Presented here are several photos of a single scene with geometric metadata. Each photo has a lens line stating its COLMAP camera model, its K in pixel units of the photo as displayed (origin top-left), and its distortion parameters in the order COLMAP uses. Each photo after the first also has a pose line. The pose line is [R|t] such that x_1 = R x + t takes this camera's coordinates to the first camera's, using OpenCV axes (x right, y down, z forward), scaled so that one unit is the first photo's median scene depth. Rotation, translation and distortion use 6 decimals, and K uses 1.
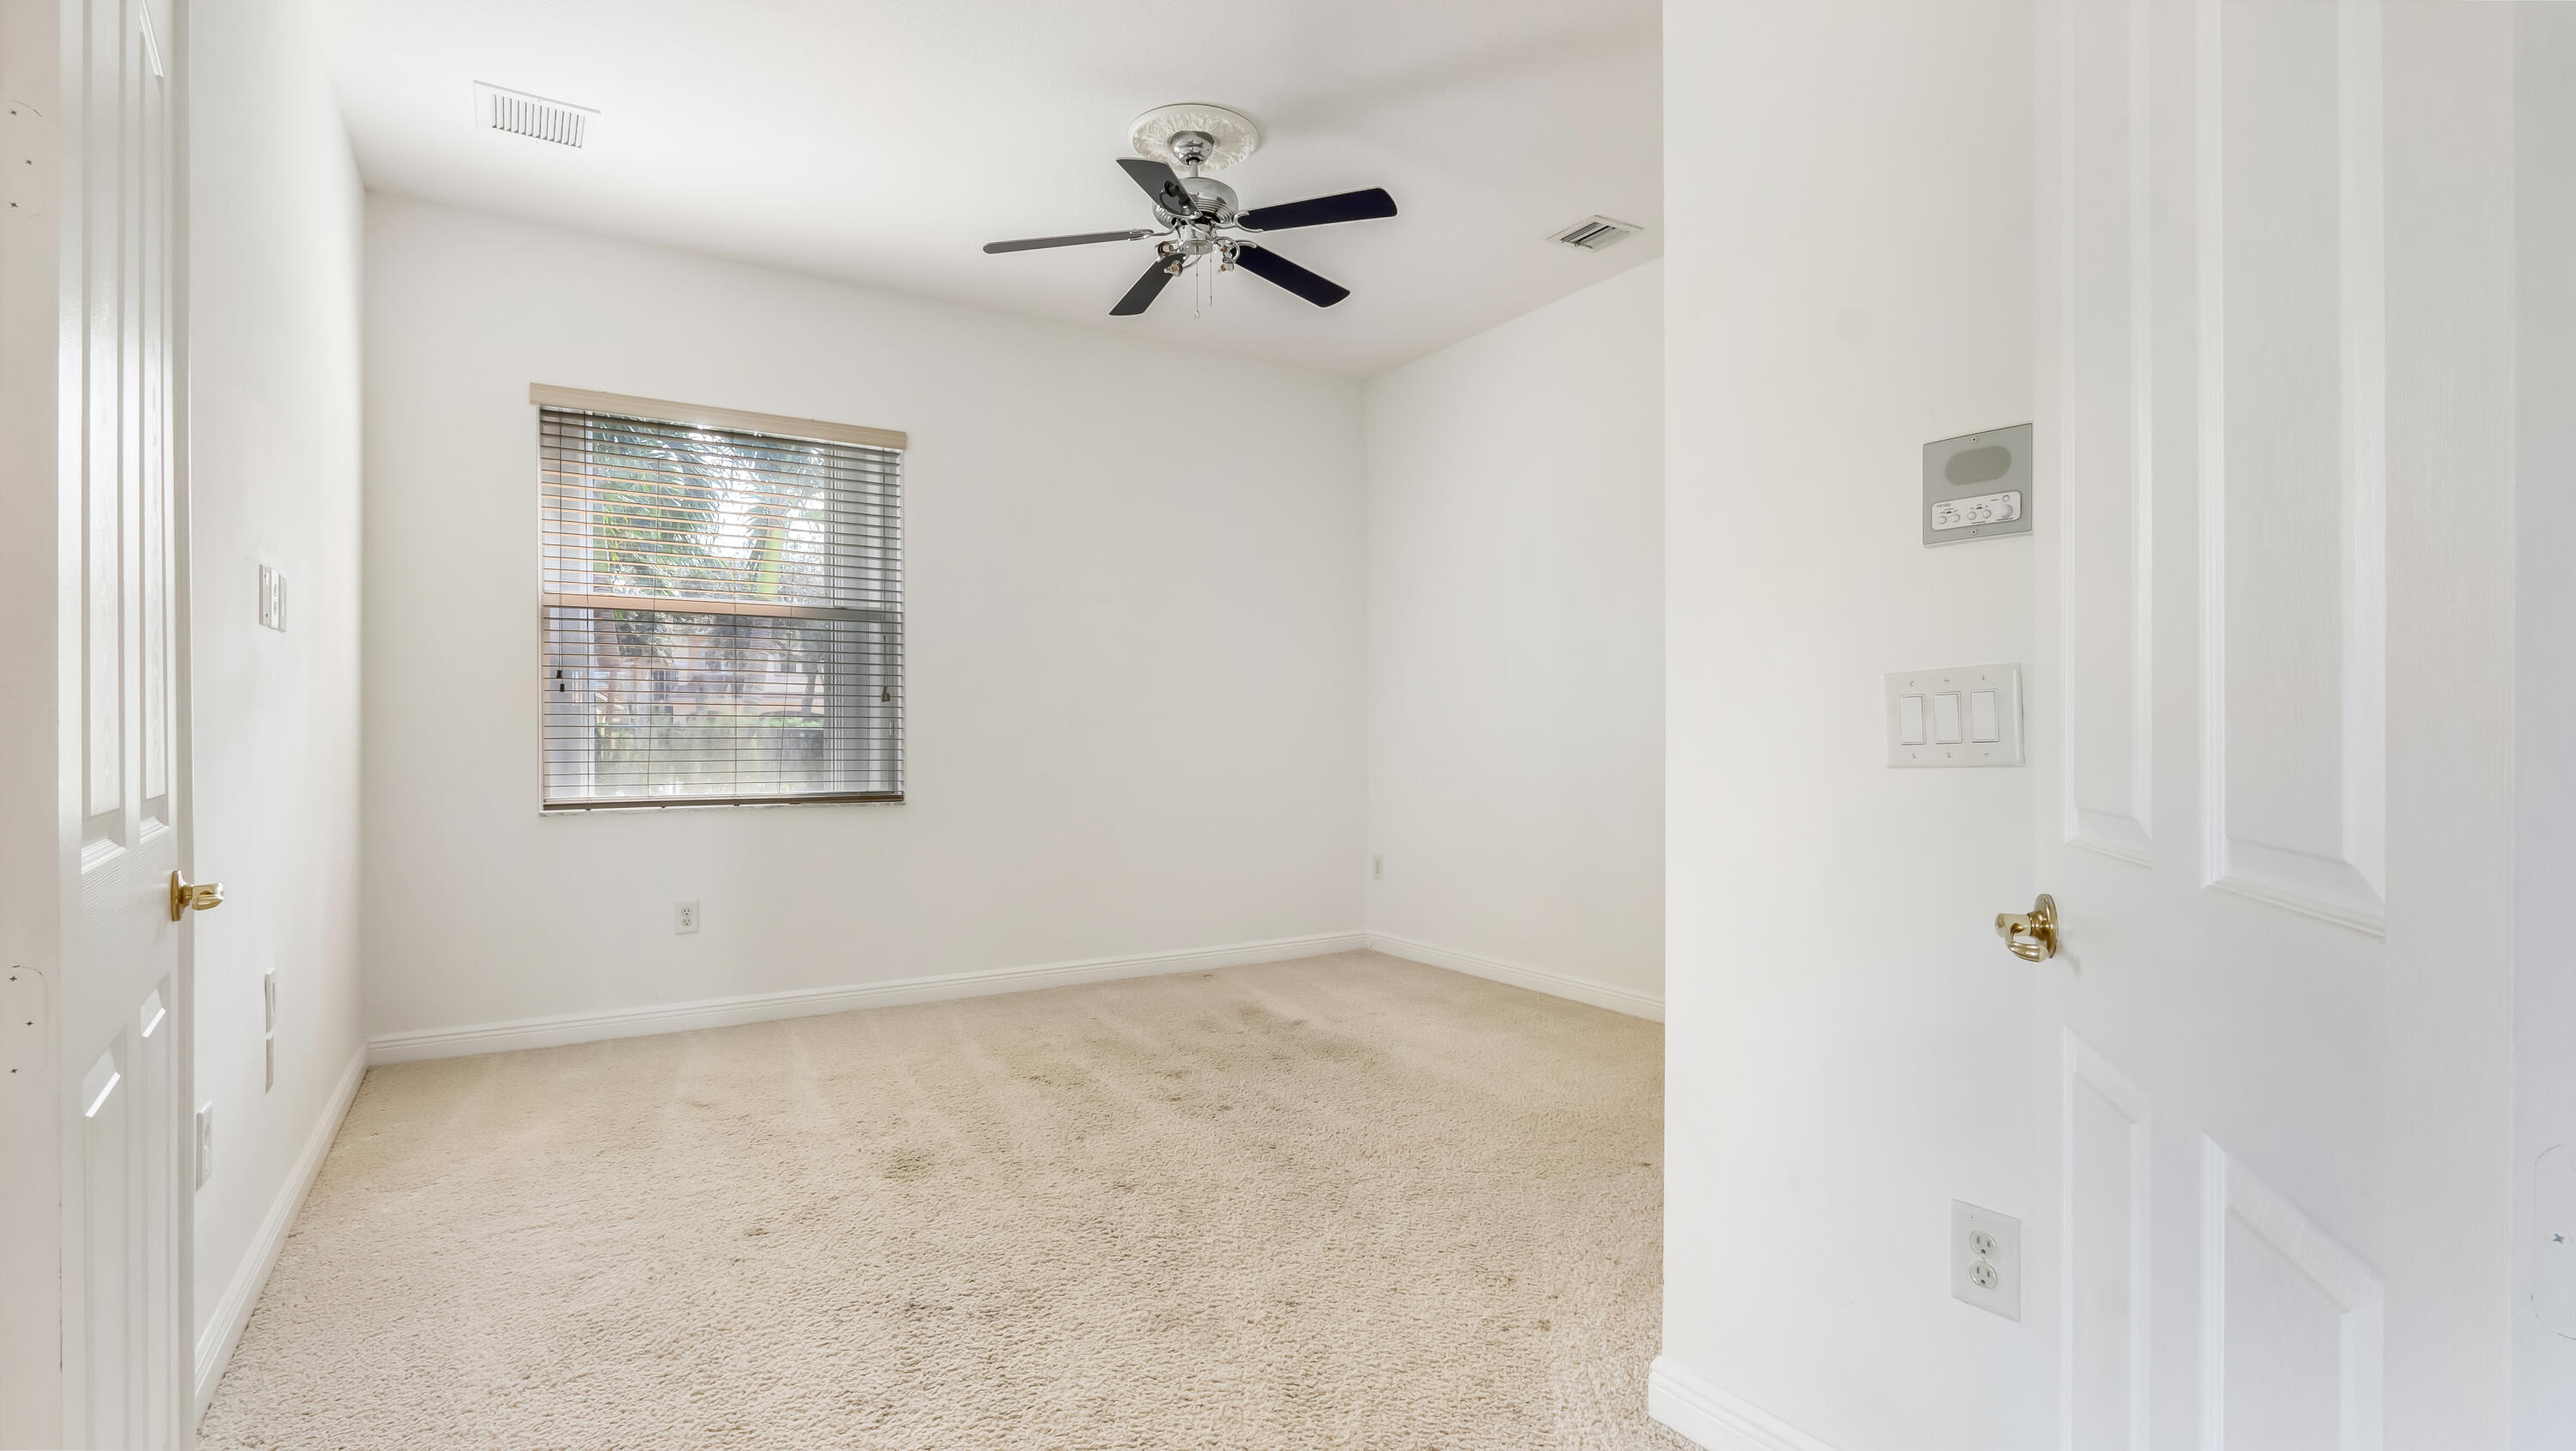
lens RADIAL K [[1191.3, 0, 1290.3], [0, 1191.3, 734.1], [0, 0, 1]] dist [-0.005723, -0.001796]
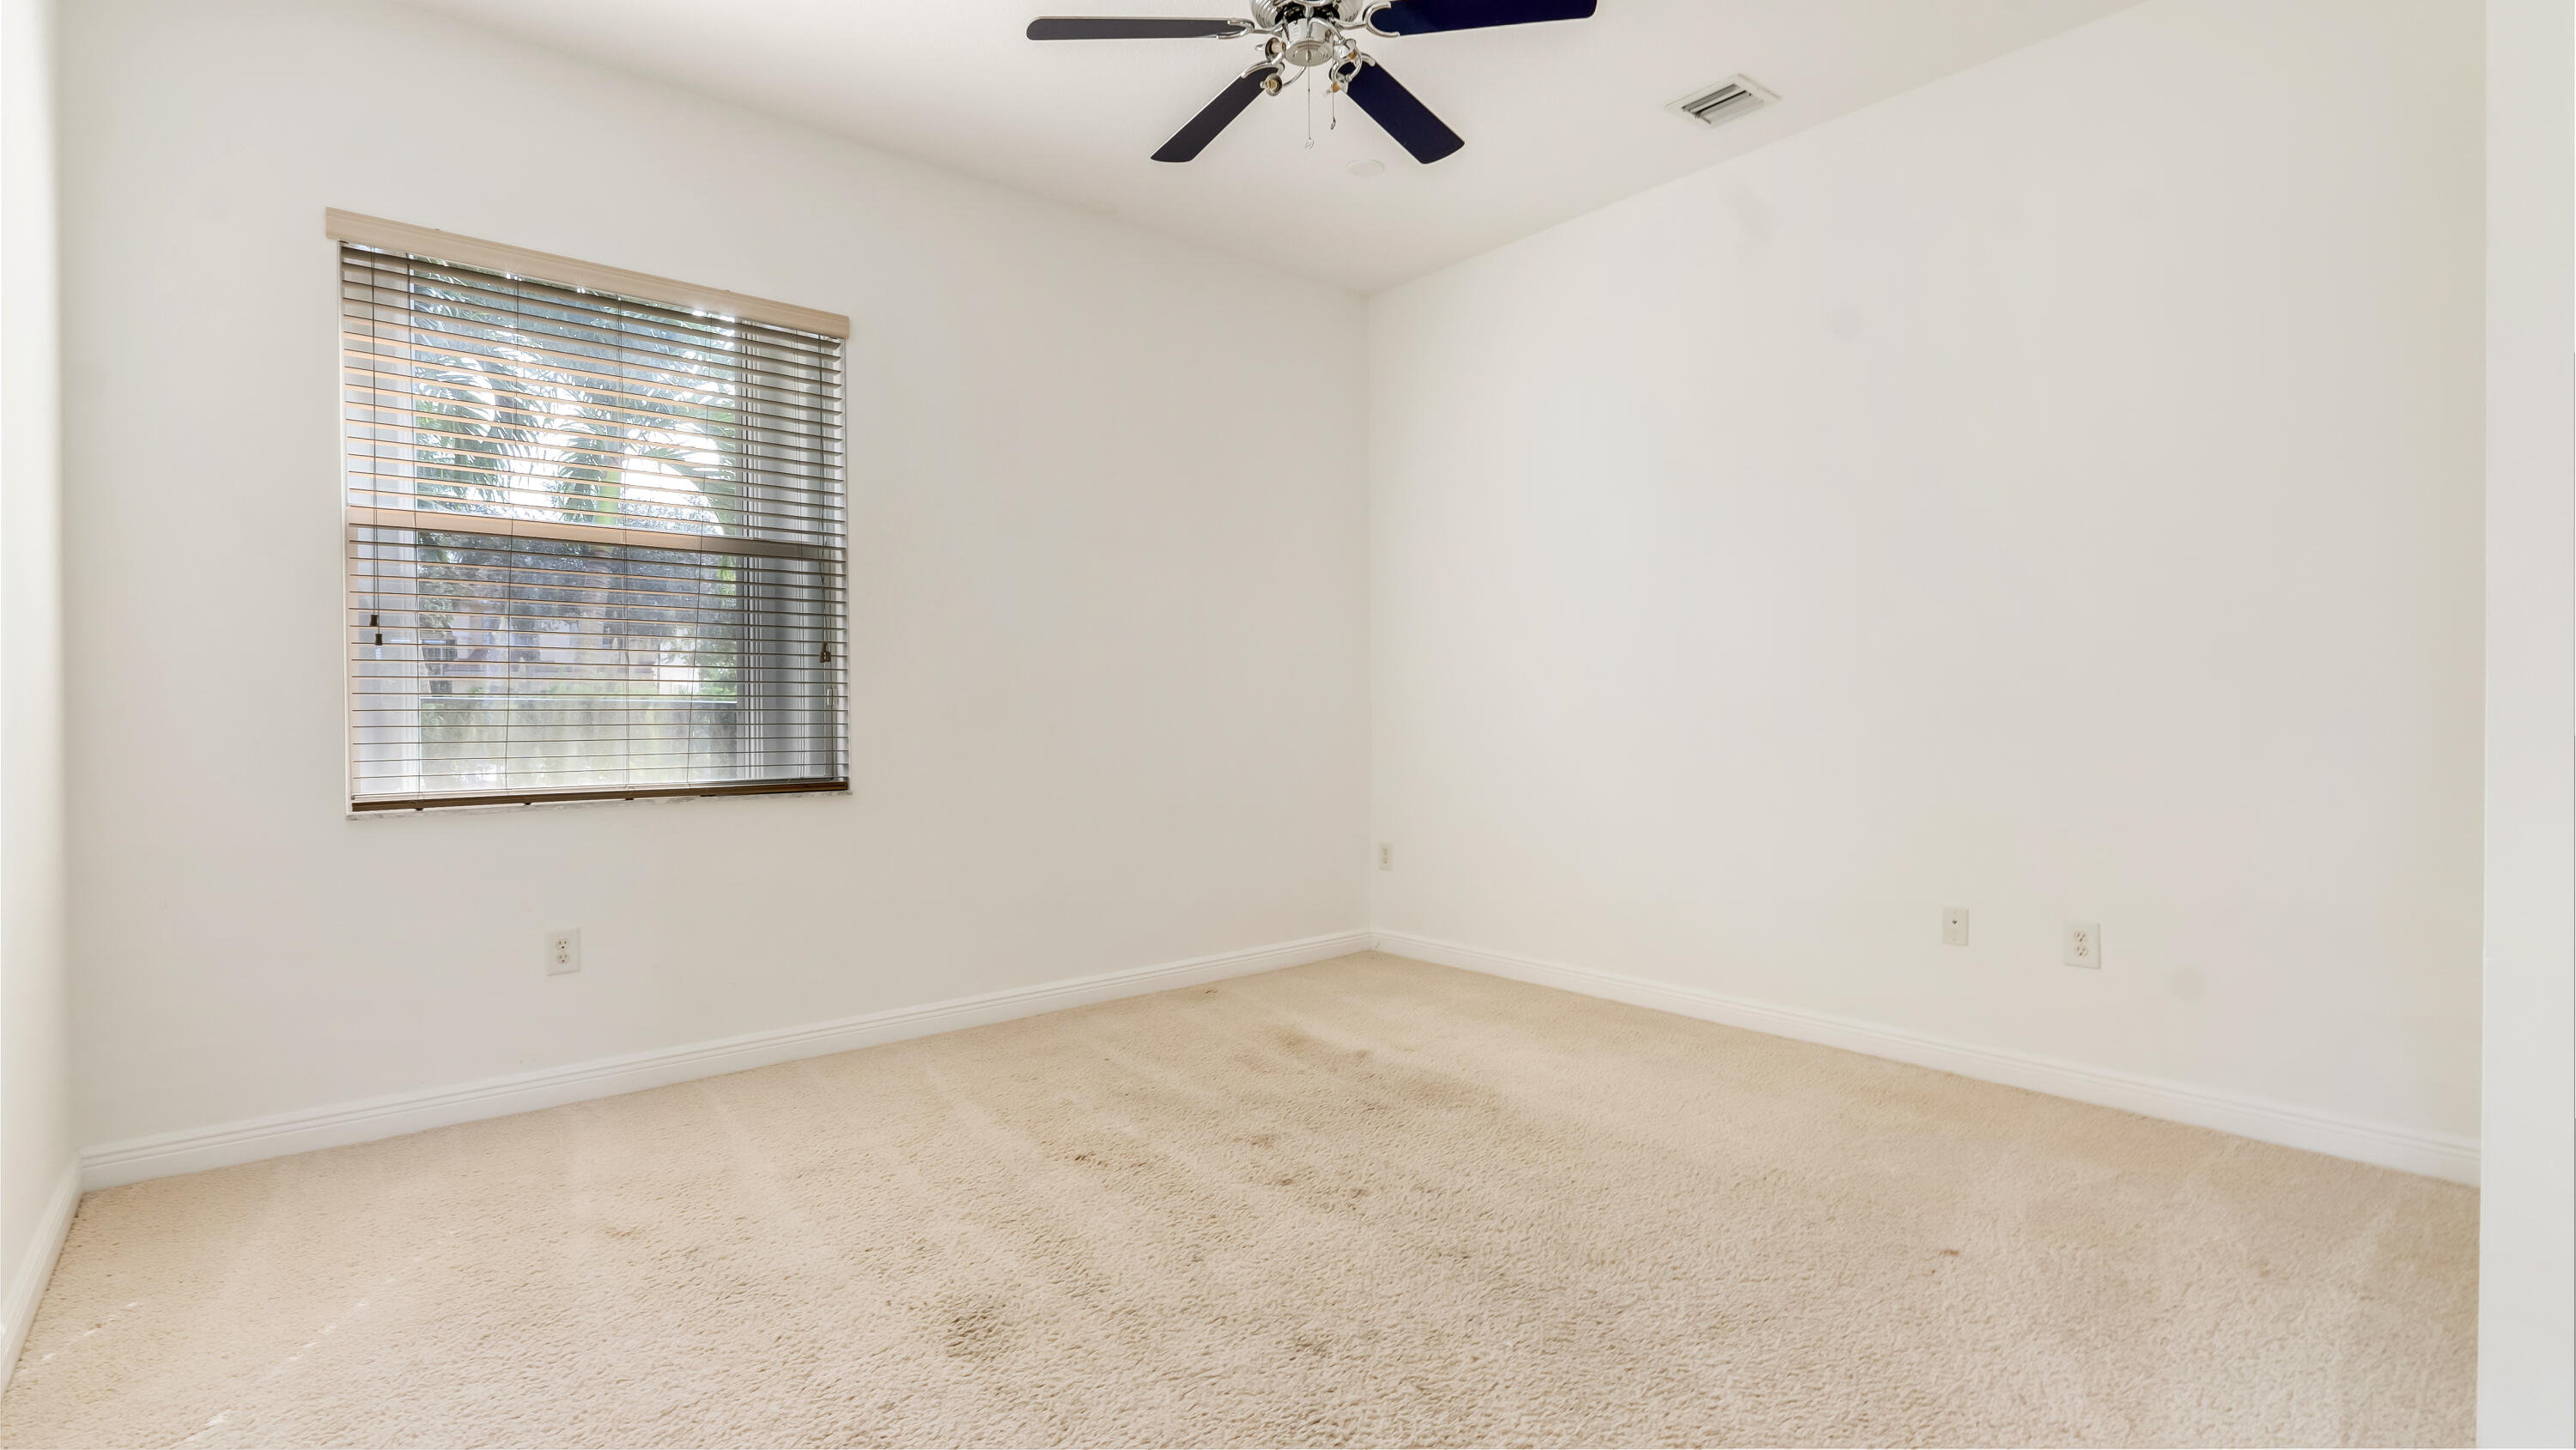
lens RADIAL K [[1191.2, 0, 1290.7], [0, 1191.2, 719.2], [0, 0, 1]] dist [-0.005723, -0.001796]
pose [[0.990270, -0.005522, 0.139046, -0.166941], [0.004148, 0.999940, 0.010169, 0.003970], [-0.139094, -0.009494, 0.990234, 0.214231]]
